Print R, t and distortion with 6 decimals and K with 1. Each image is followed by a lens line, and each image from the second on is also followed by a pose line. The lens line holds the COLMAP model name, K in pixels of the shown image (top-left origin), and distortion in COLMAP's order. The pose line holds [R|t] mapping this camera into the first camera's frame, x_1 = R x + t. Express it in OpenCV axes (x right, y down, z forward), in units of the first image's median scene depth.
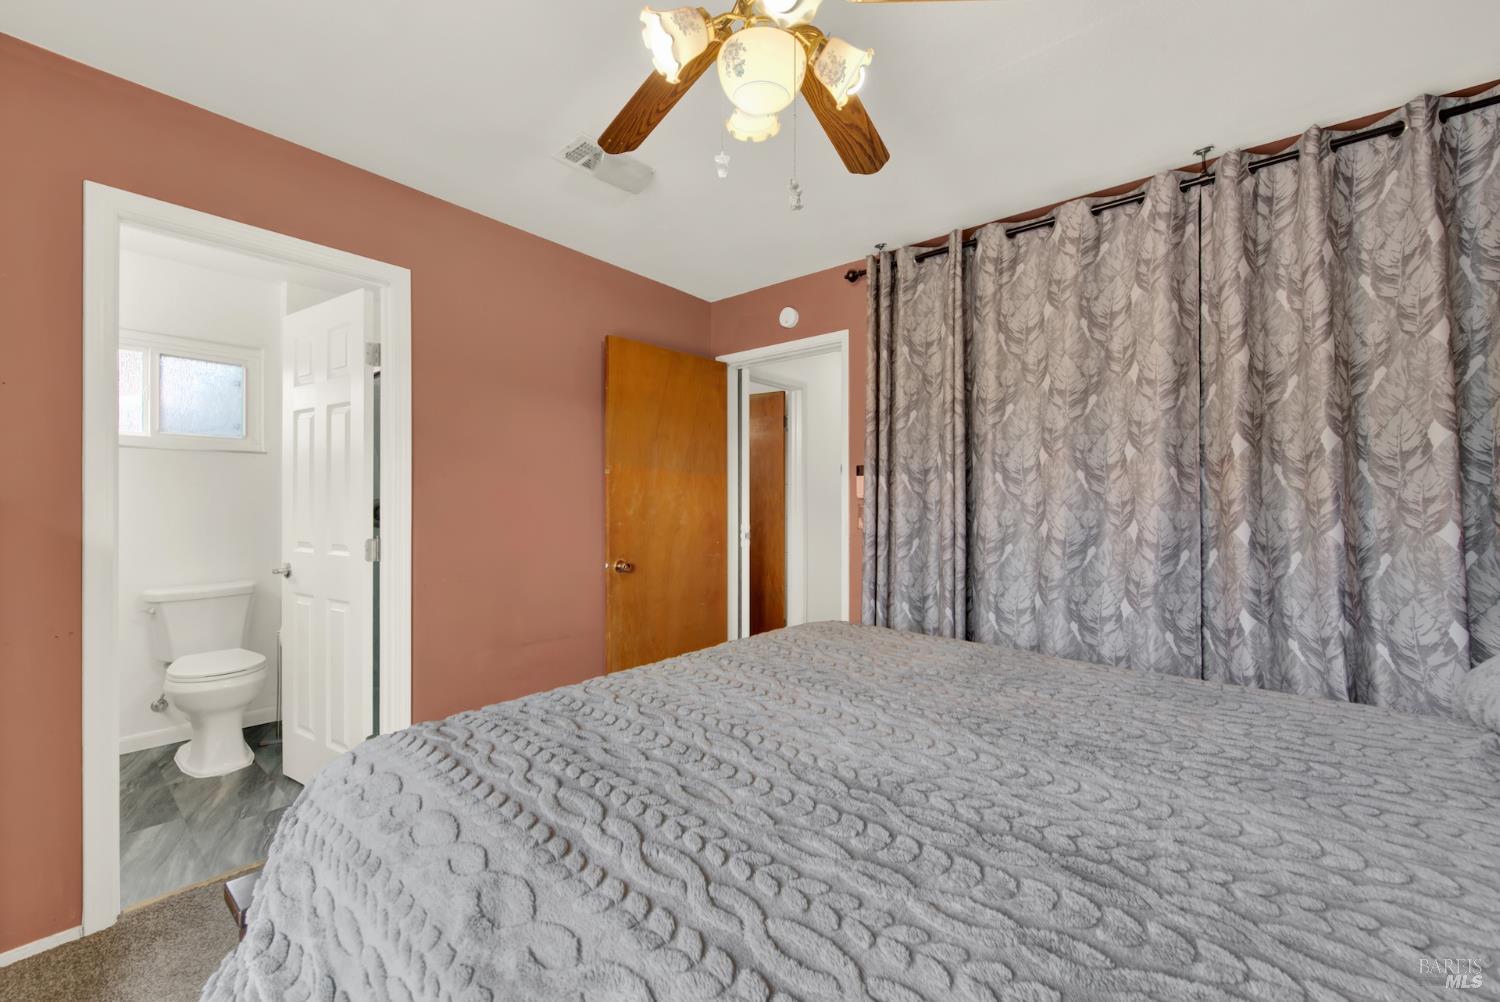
lens RADIAL K [[613.7, 0, 750.0], [0, 613.7, 501.0], [0, 0, 1]] dist [0.002020, -0.000012]
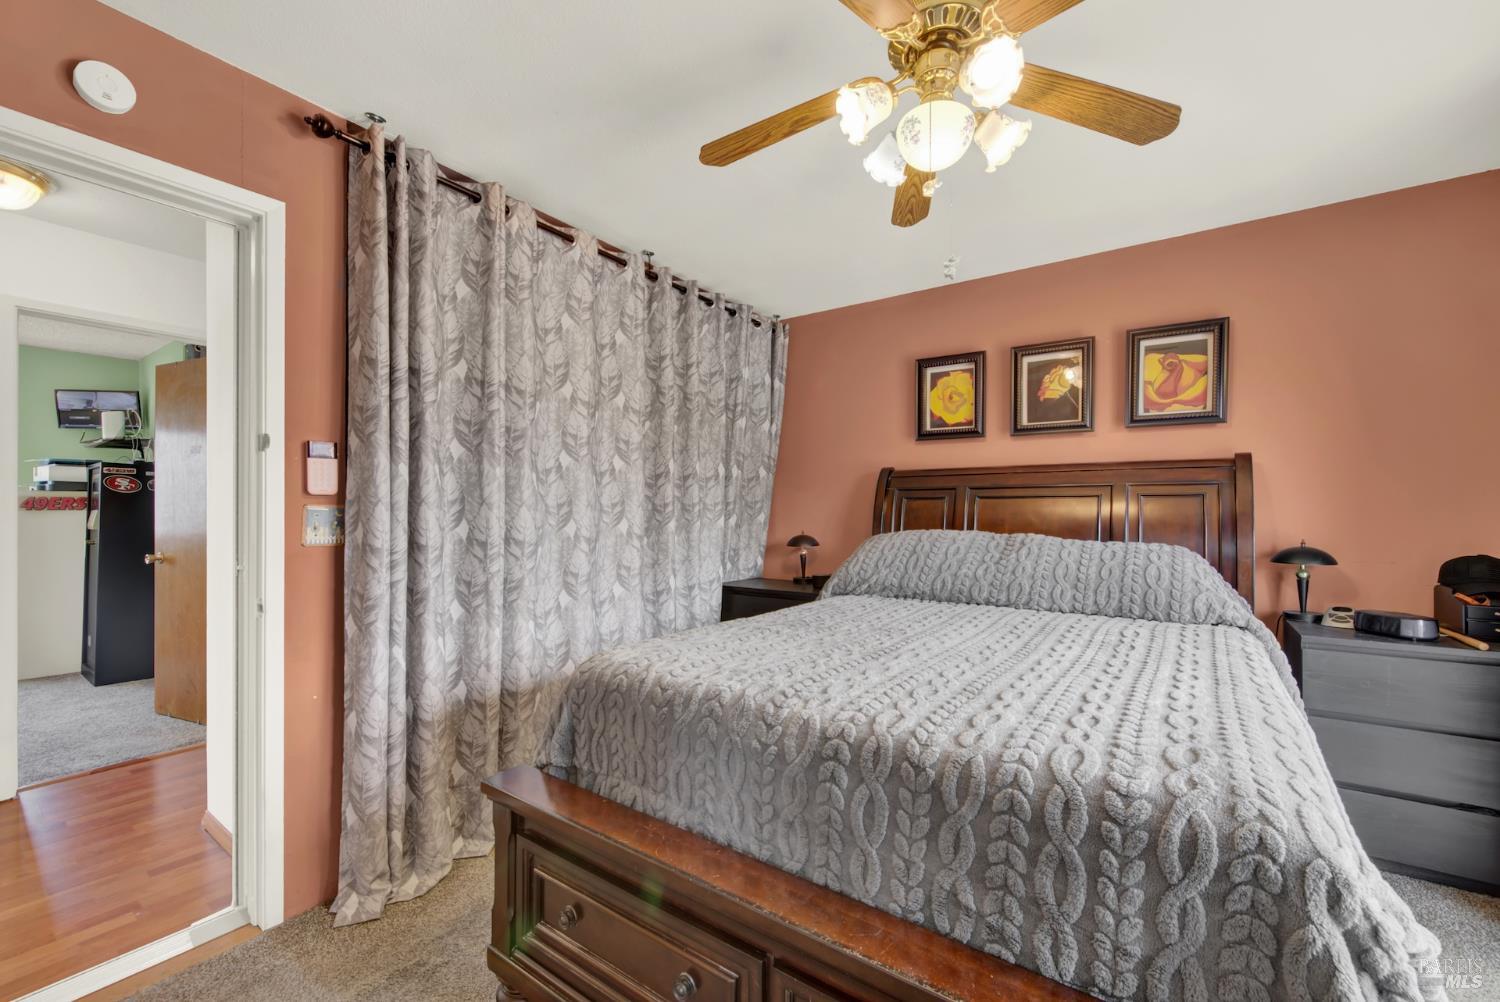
lens RADIAL K [[599.2, 0, 755.4], [0, 599.2, 503.5], [0, 0, 1]] dist [0.001387, -0.000448]
pose [[-0.082359, 0.003400, 0.996597, -0.588275], [-0.015218, 0.999873, -0.004669, 0.002380], [-0.996487, -0.015551, -0.082297, 0.792872]]
